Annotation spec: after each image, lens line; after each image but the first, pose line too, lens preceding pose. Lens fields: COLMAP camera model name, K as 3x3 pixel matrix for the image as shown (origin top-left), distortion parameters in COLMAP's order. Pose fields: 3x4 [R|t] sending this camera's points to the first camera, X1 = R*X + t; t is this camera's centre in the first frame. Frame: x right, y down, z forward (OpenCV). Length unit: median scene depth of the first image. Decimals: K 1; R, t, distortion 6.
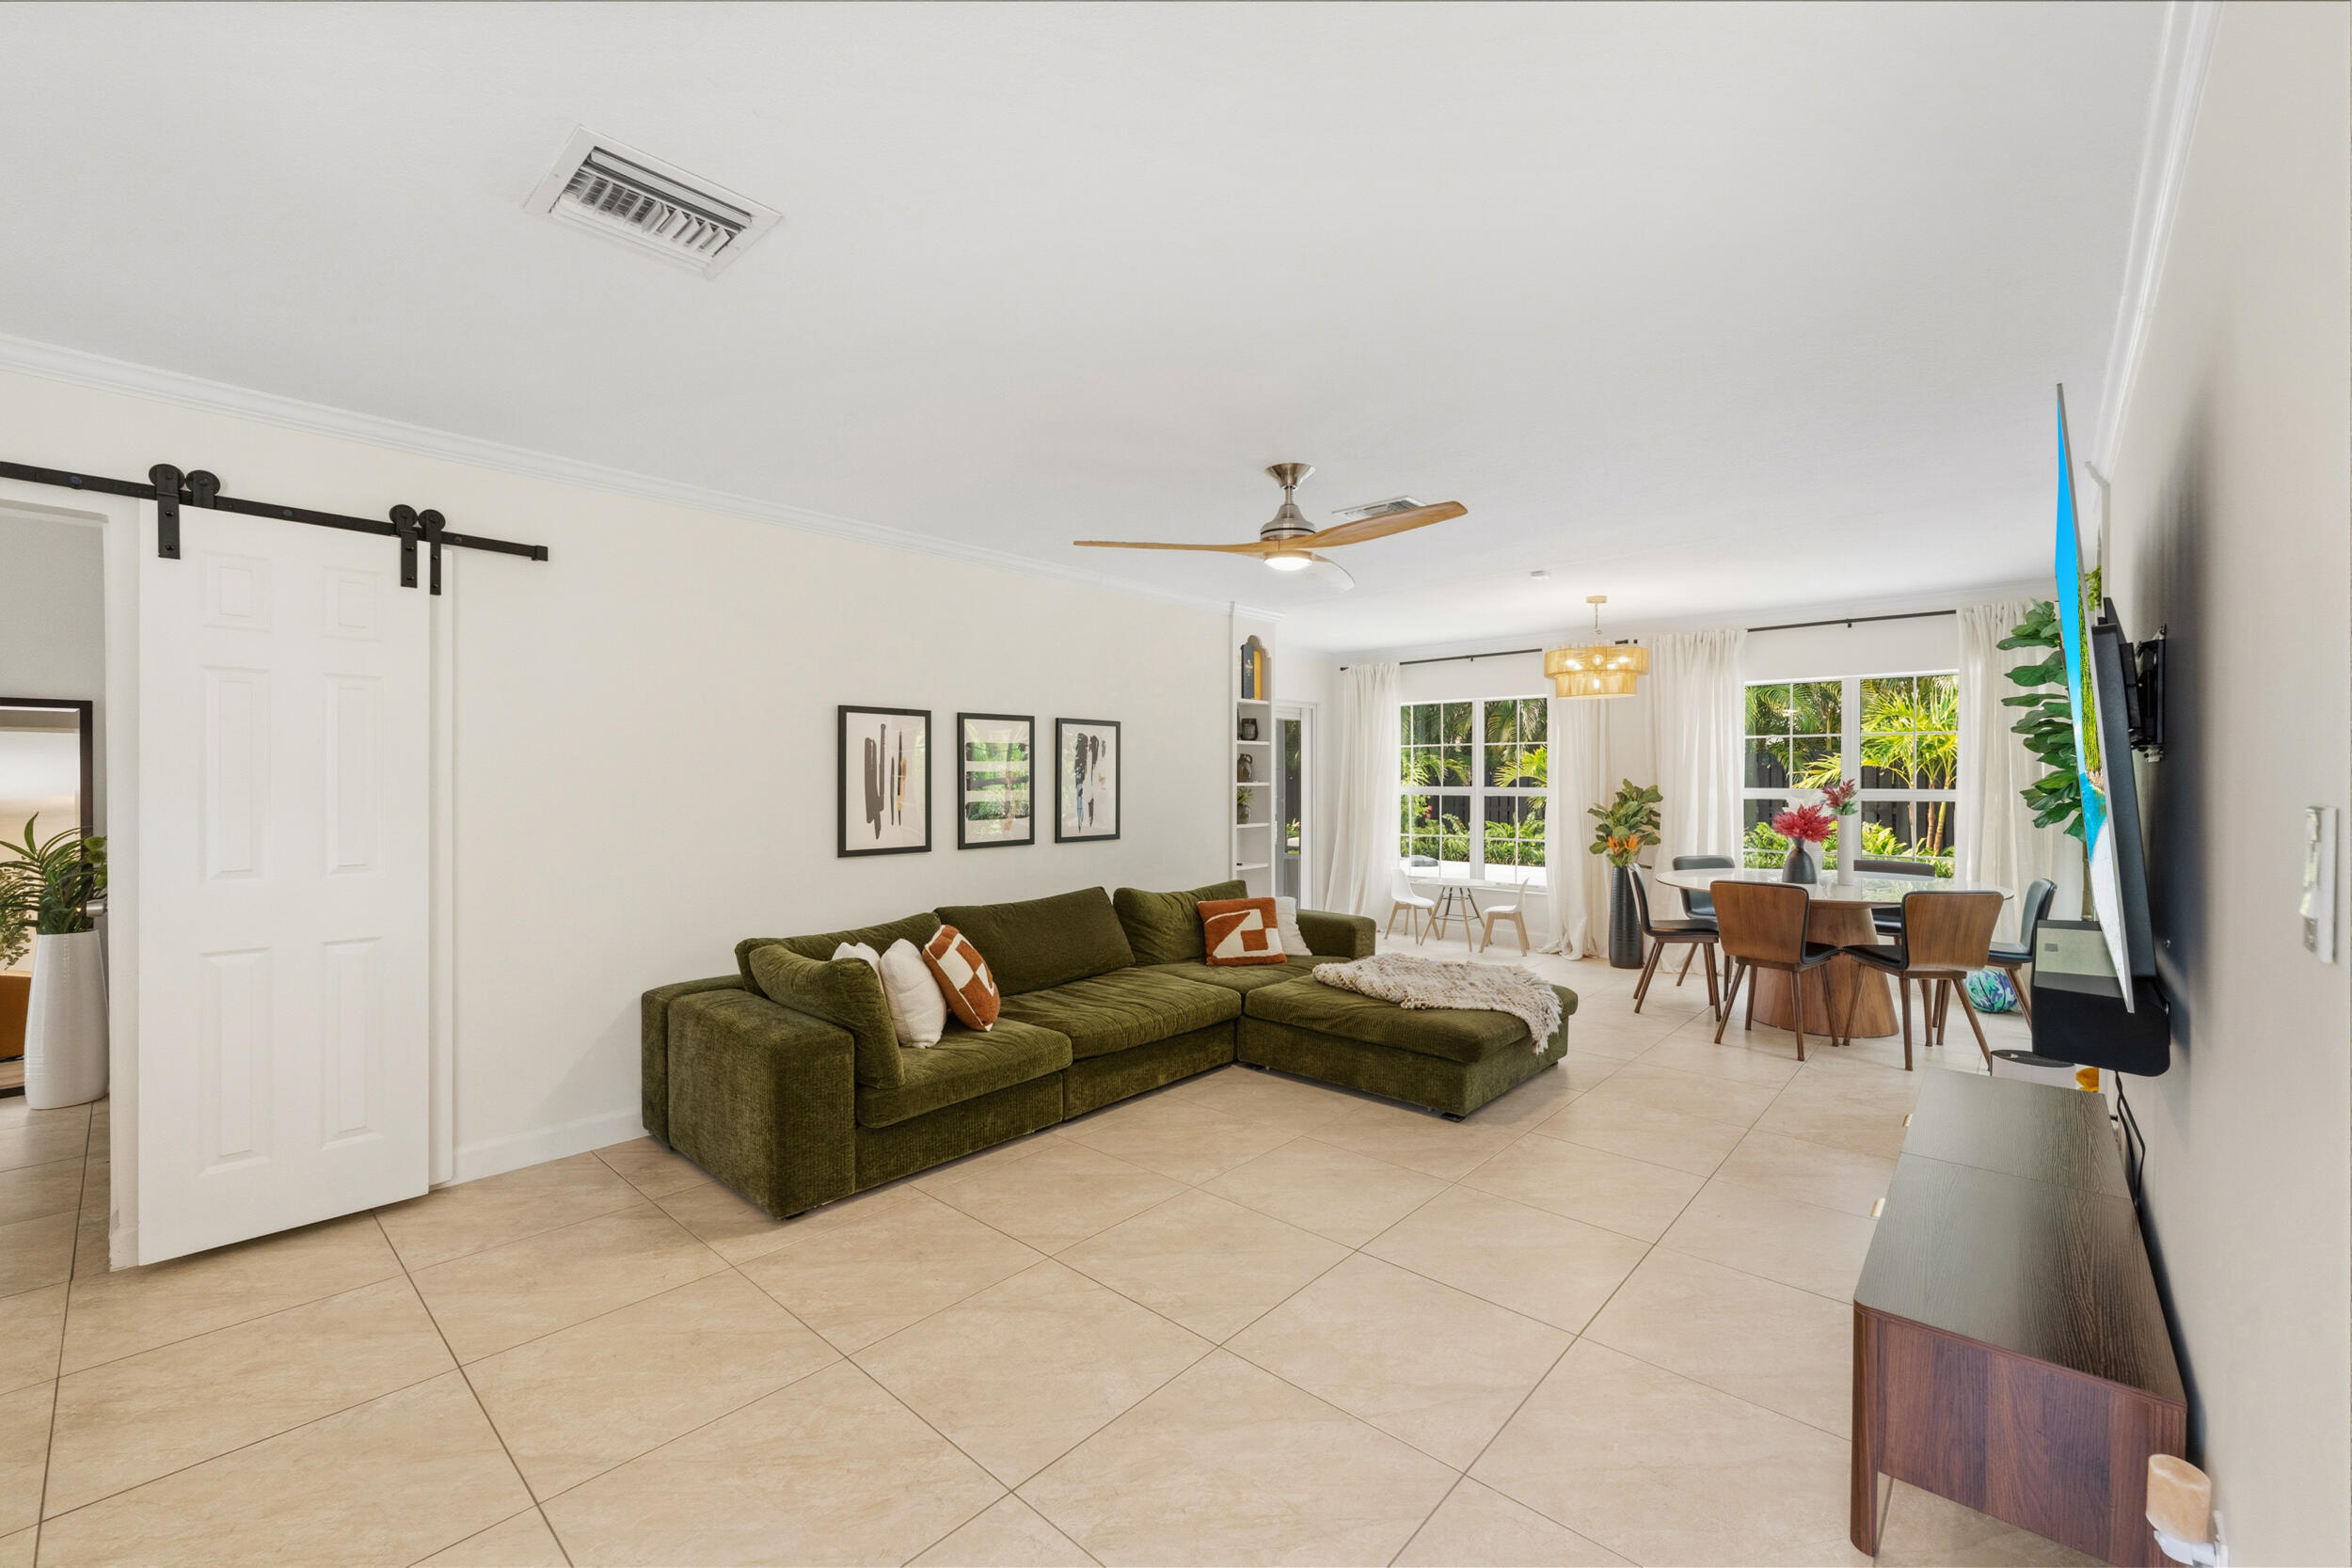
lens RADIAL K [[965.8, 0, 1172.0], [0, 965.8, 783.8], [0, 0, 1]] dist [0.001226, 0.000026]
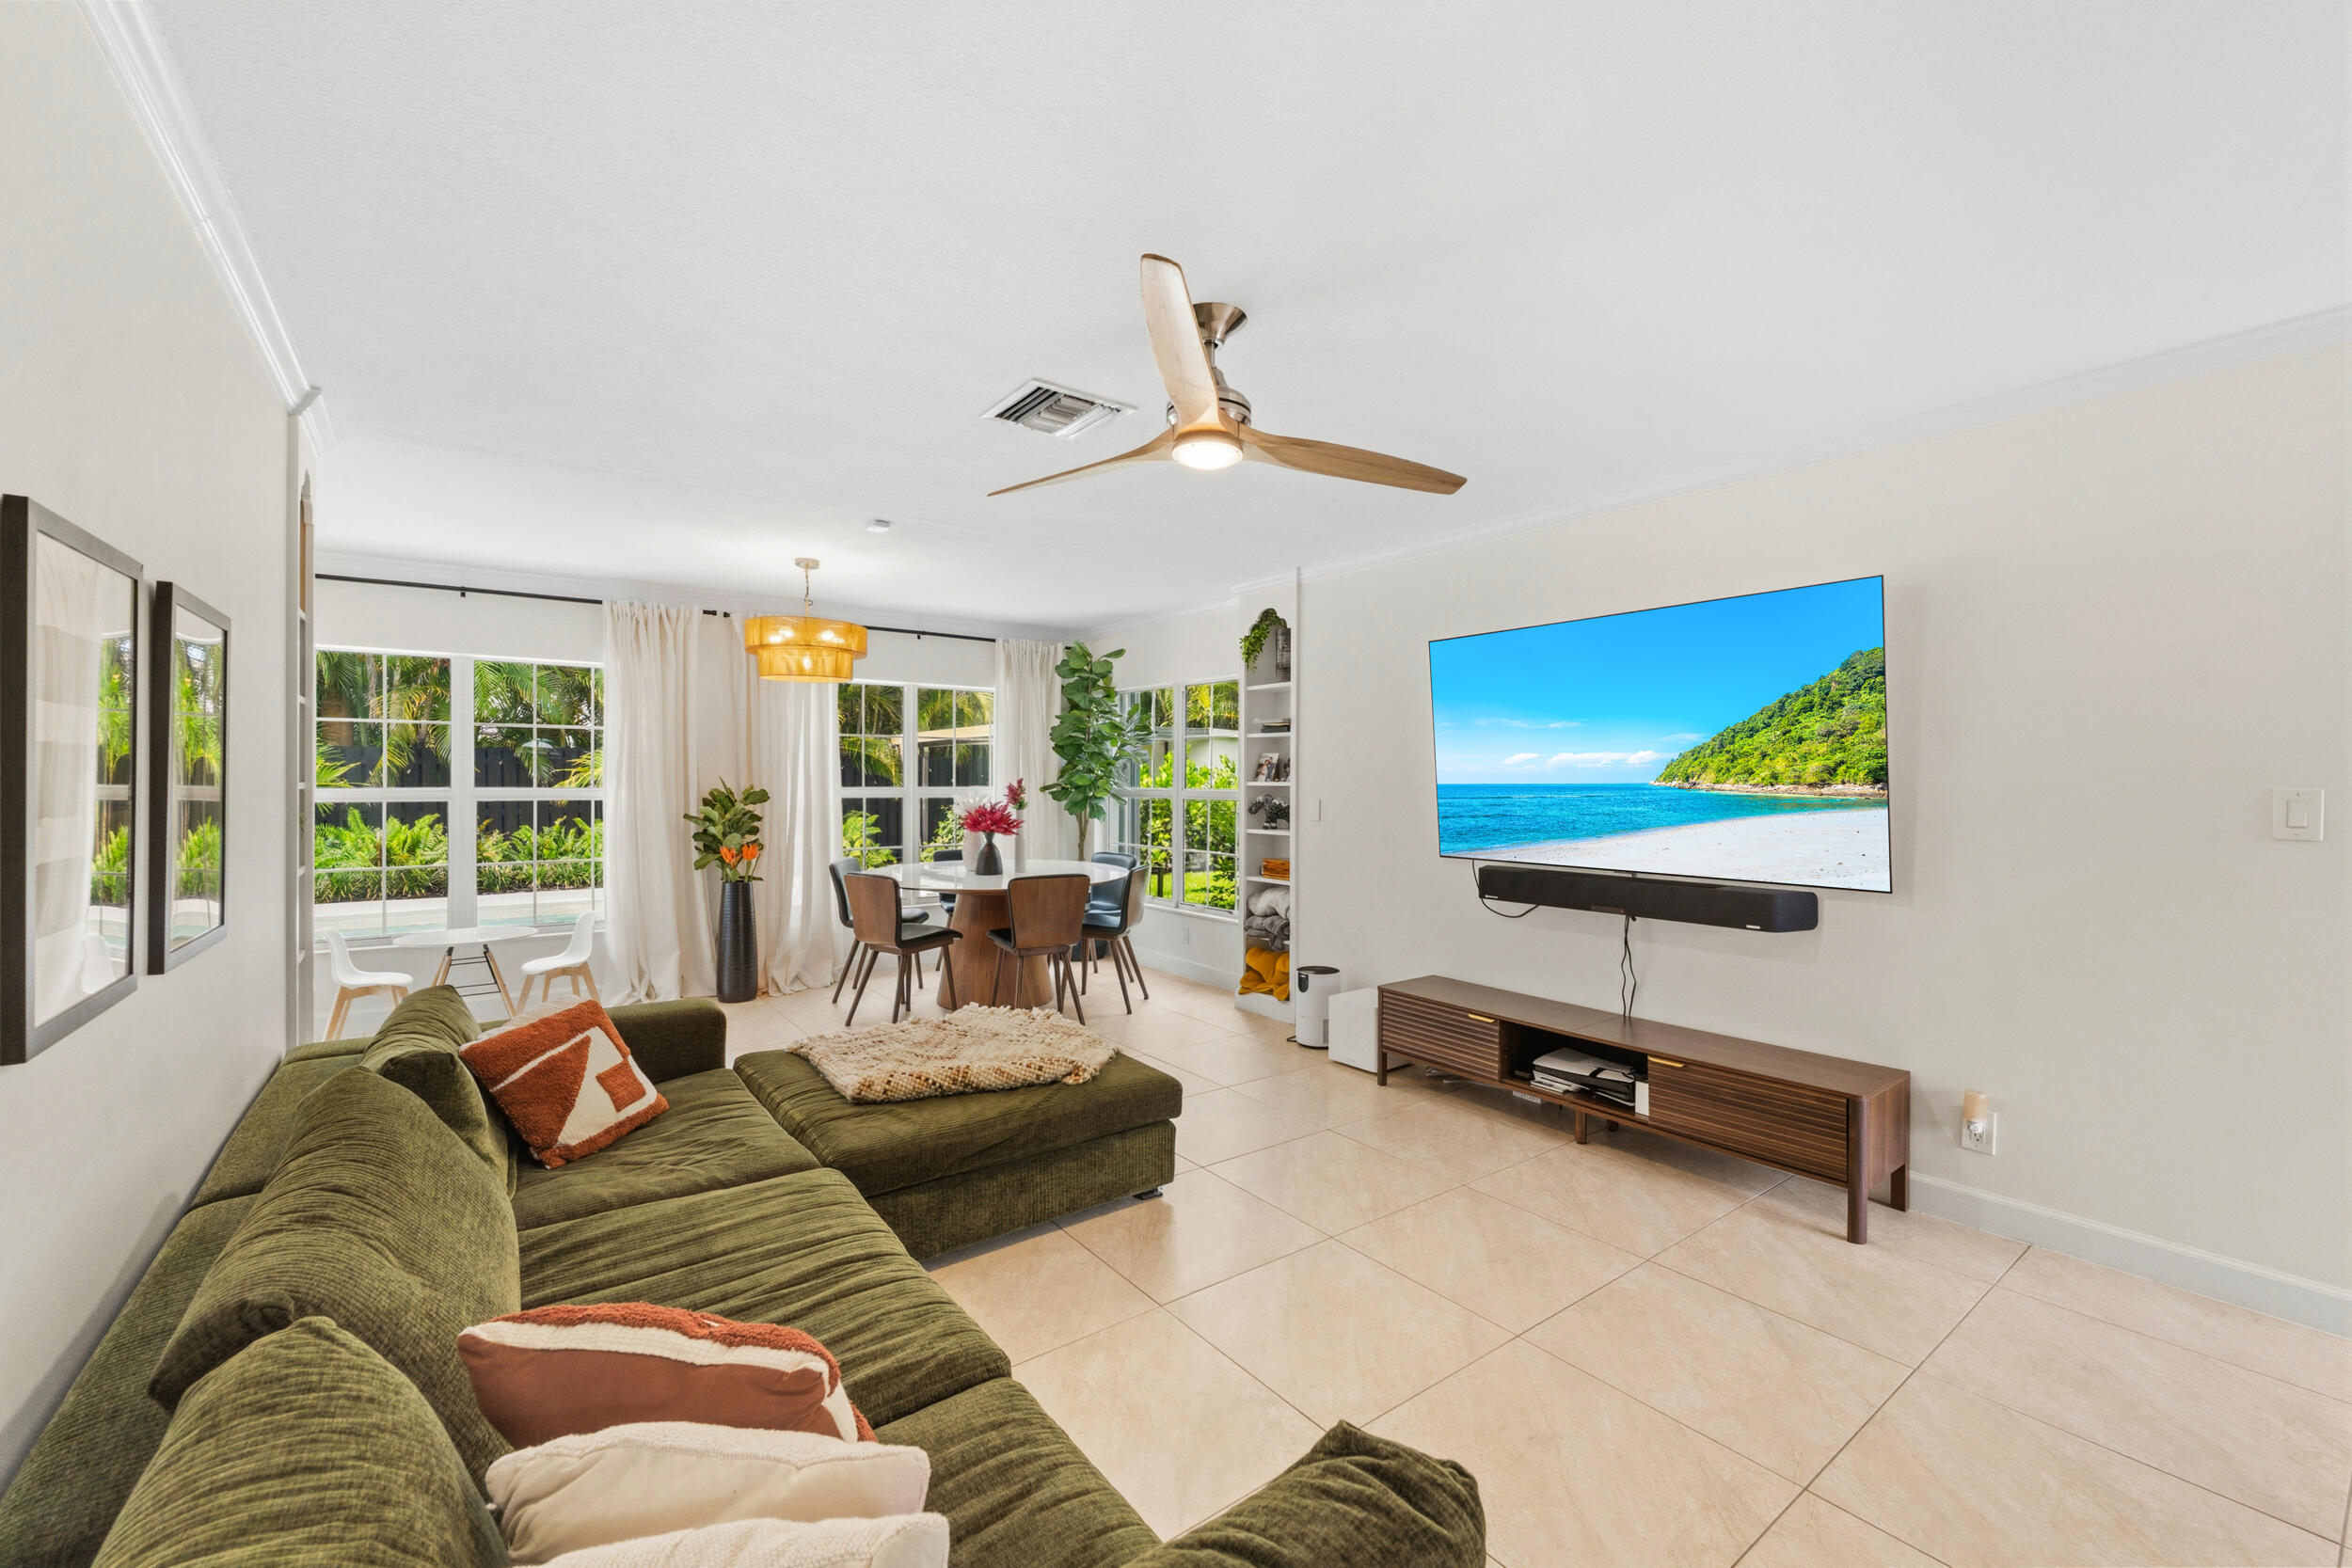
lens RADIAL K [[965.8, 0, 1174.1], [0, 965.8, 770.9], [0, 0, 1]] dist [0.001226, 0.000026]
pose [[0.196498, 0.010337, 0.980450, -0.291233], [0.001995, 0.999938, -0.010942, -0.000395], [-0.980502, 0.004106, 0.196466, 0.479202]]
